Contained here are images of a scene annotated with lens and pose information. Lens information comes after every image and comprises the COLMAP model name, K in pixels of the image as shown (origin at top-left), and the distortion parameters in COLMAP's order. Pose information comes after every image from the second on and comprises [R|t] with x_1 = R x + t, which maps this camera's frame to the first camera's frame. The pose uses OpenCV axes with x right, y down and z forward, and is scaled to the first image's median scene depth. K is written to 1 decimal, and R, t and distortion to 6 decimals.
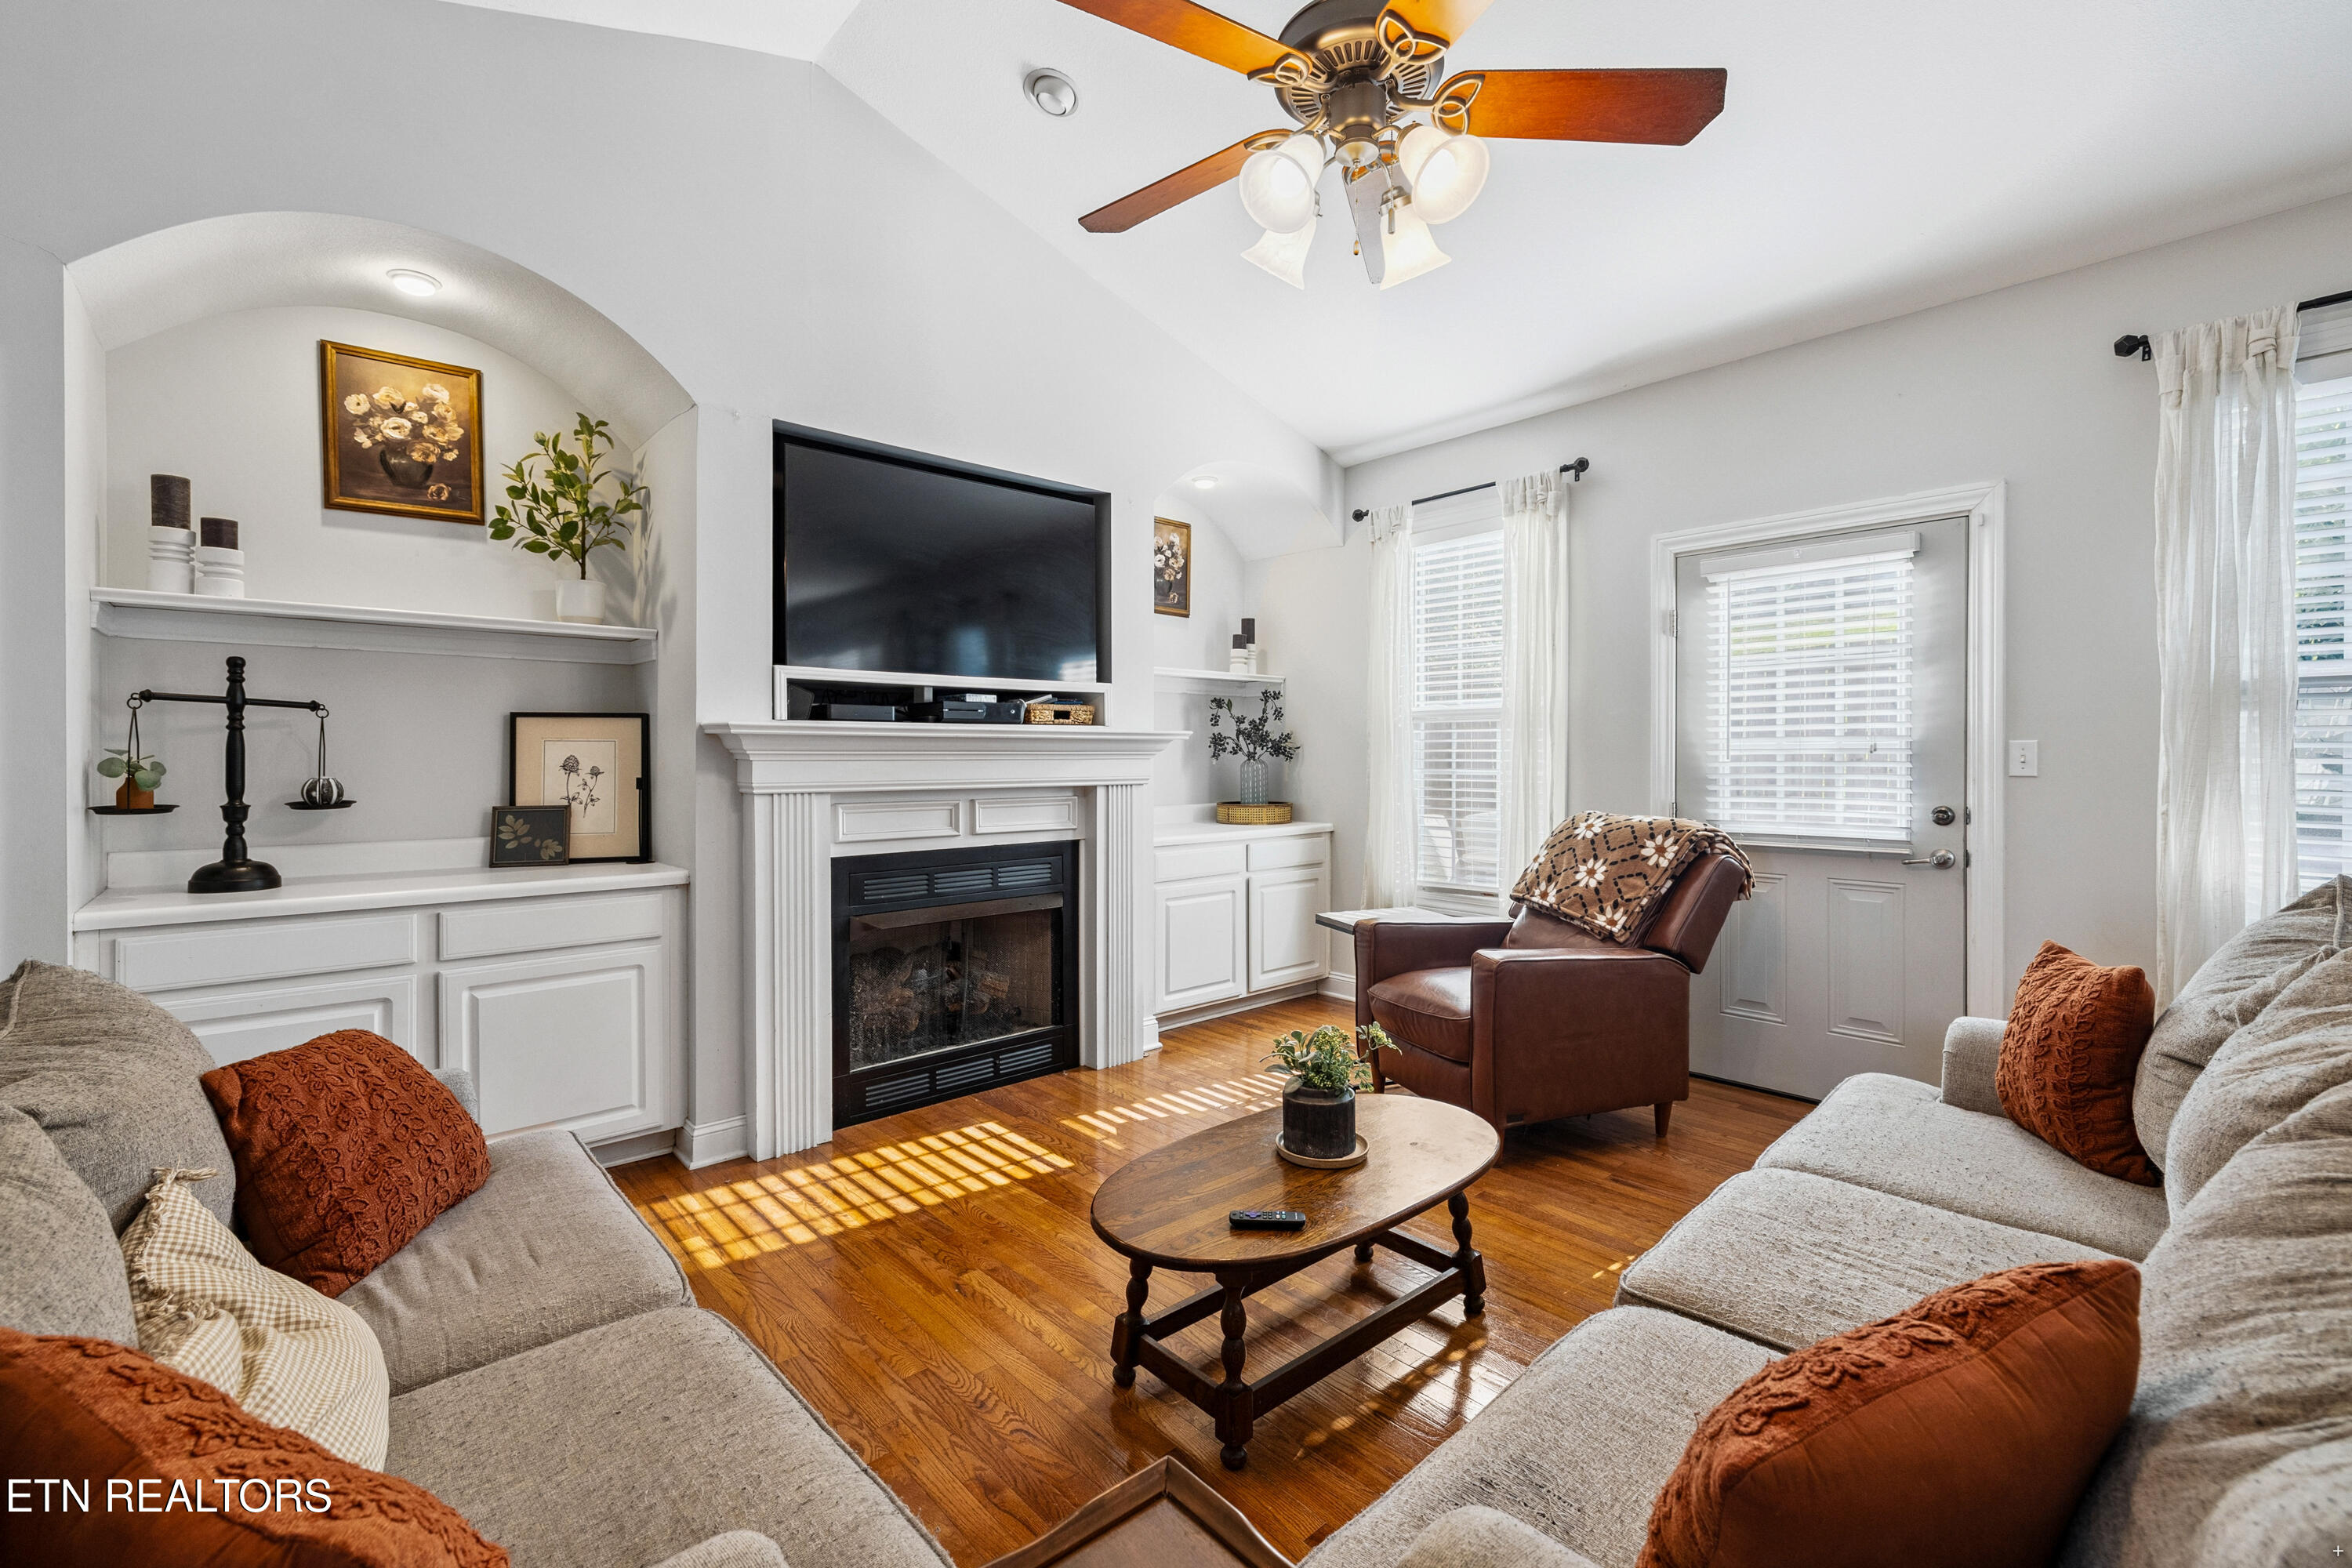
lens RADIAL K [[998.6, 0, 1181.6], [0, 998.6, 770.6], [0, 0, 1]] dist [0.001442, 0.000190]
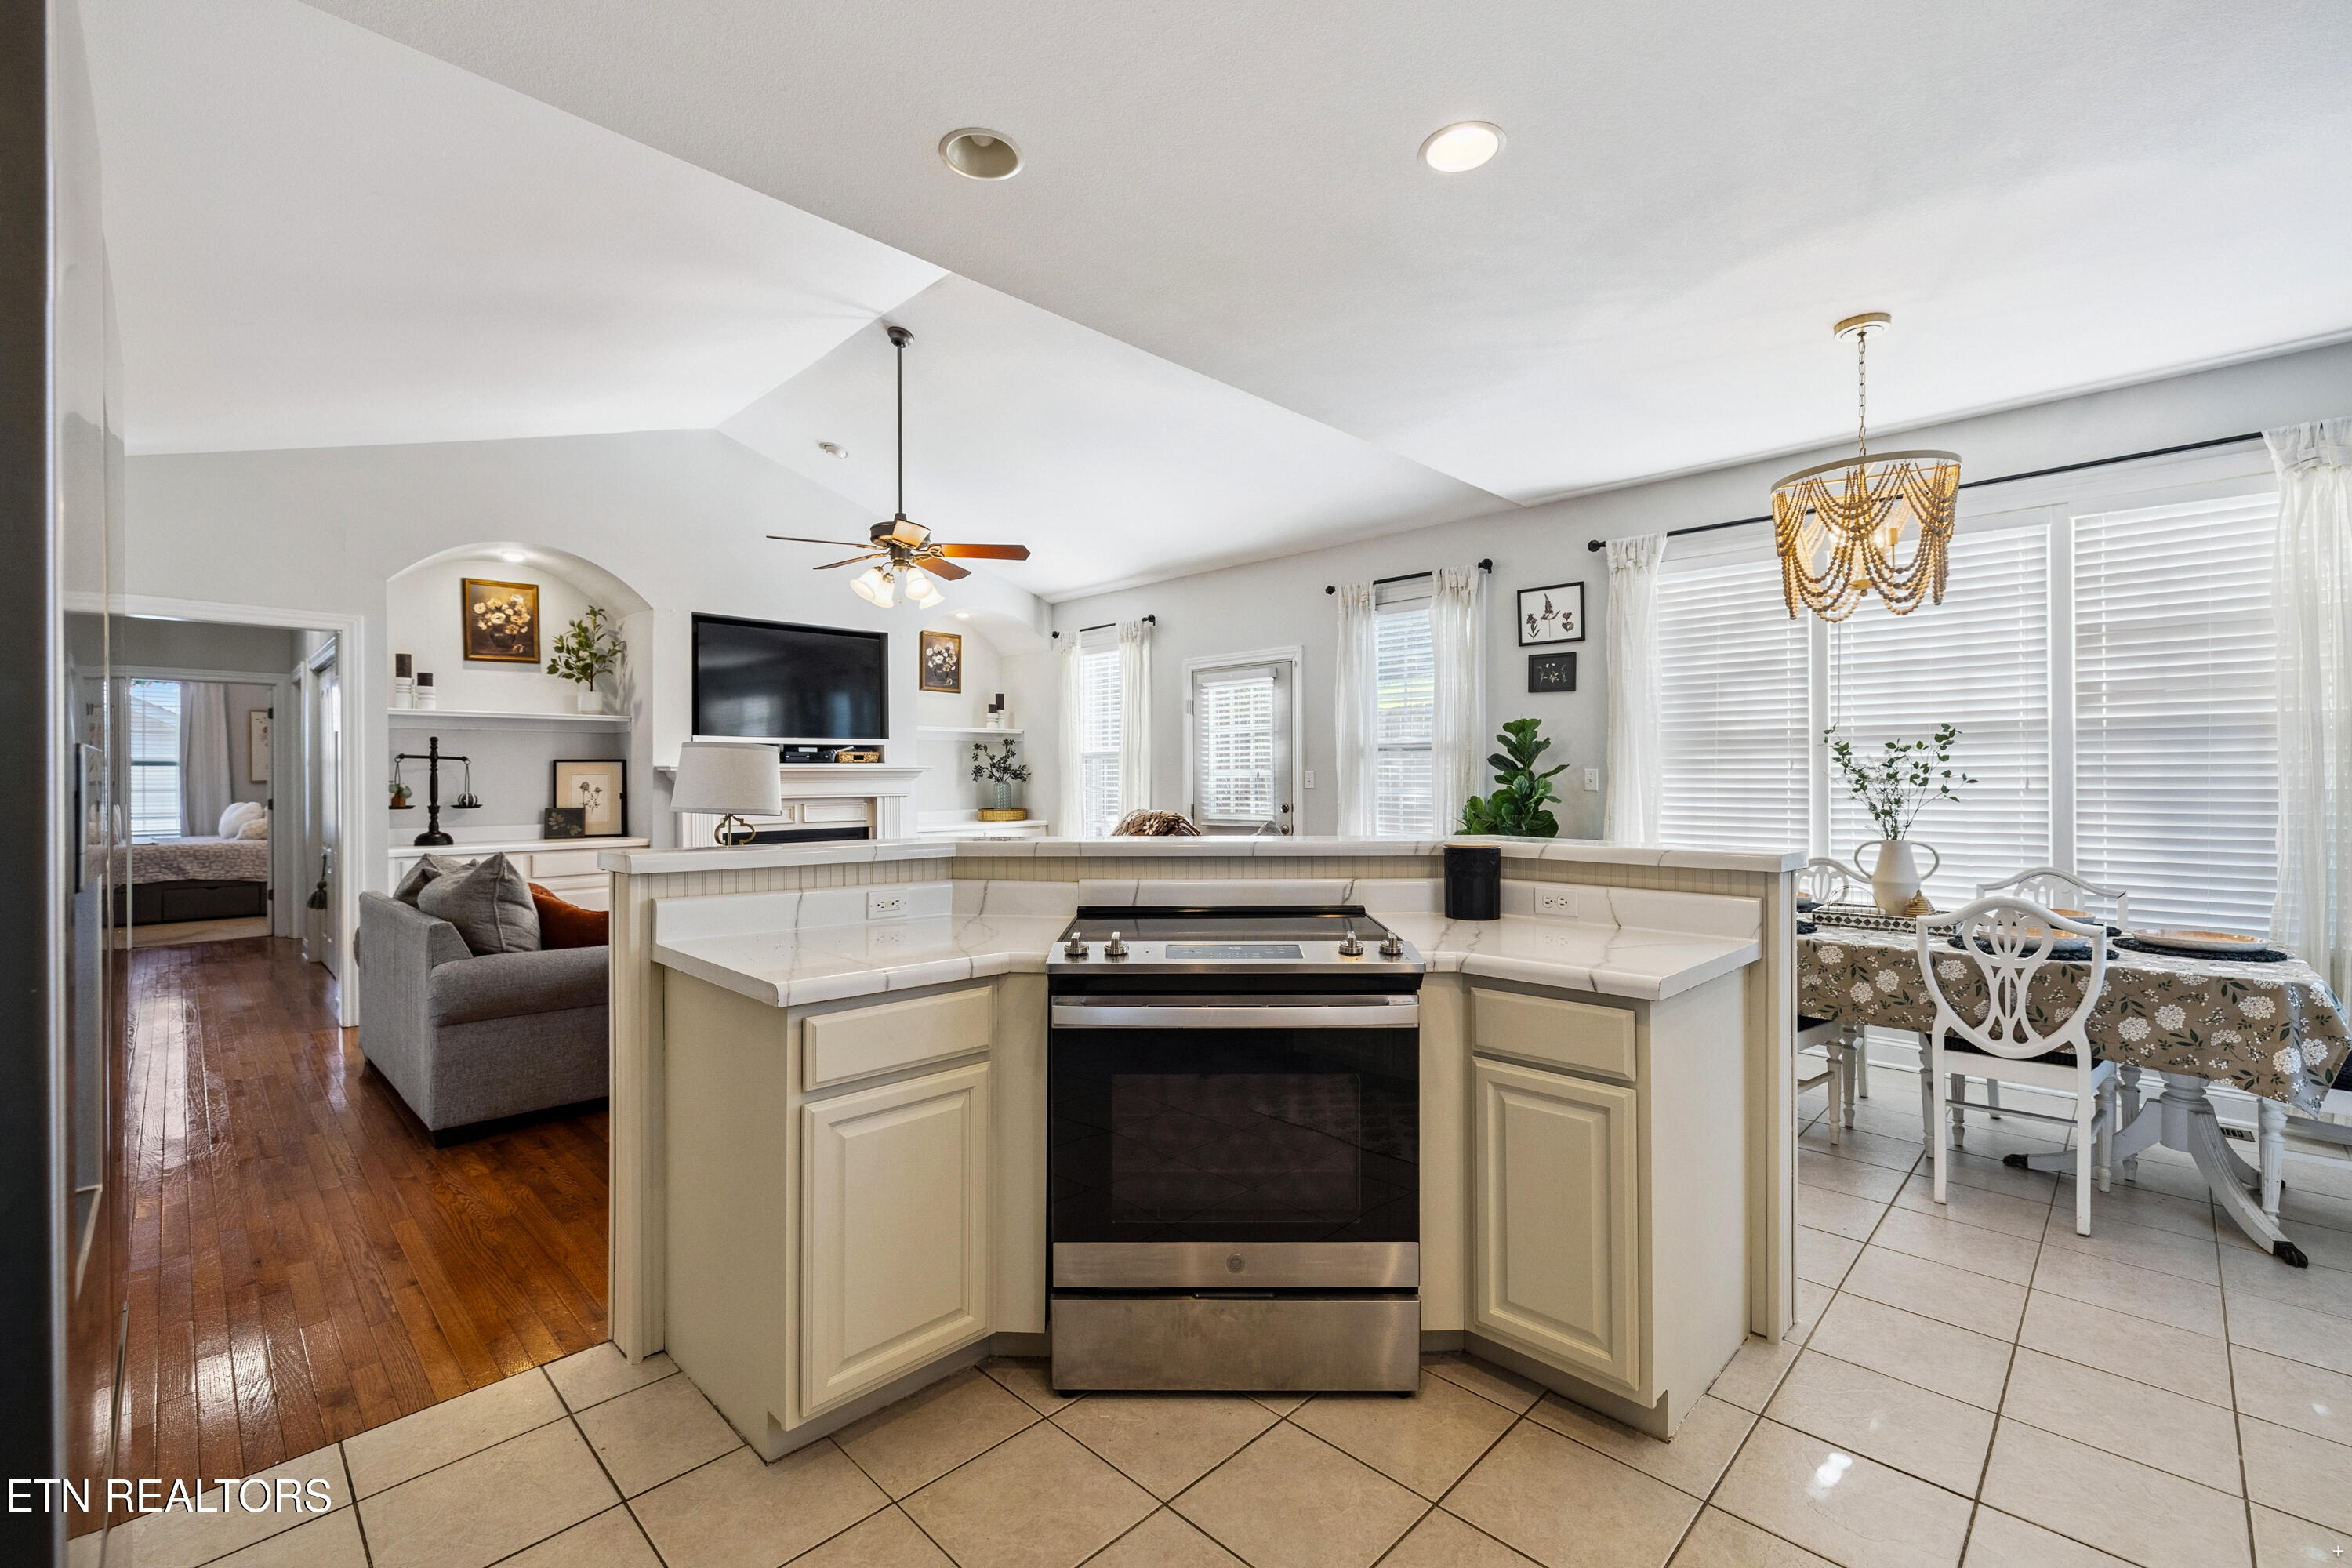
lens RADIAL K [[998.6, 0, 1184.0], [0, 998.6, 786.5], [0, 0, 1]] dist [0.001442, 0.000190]
pose [[0.998341, -0.005373, 0.057318, 0.442660], [0.005669, 0.999971, -0.005004, 0.010491], [-0.057290, 0.005321, 0.998343, -1.014092]]
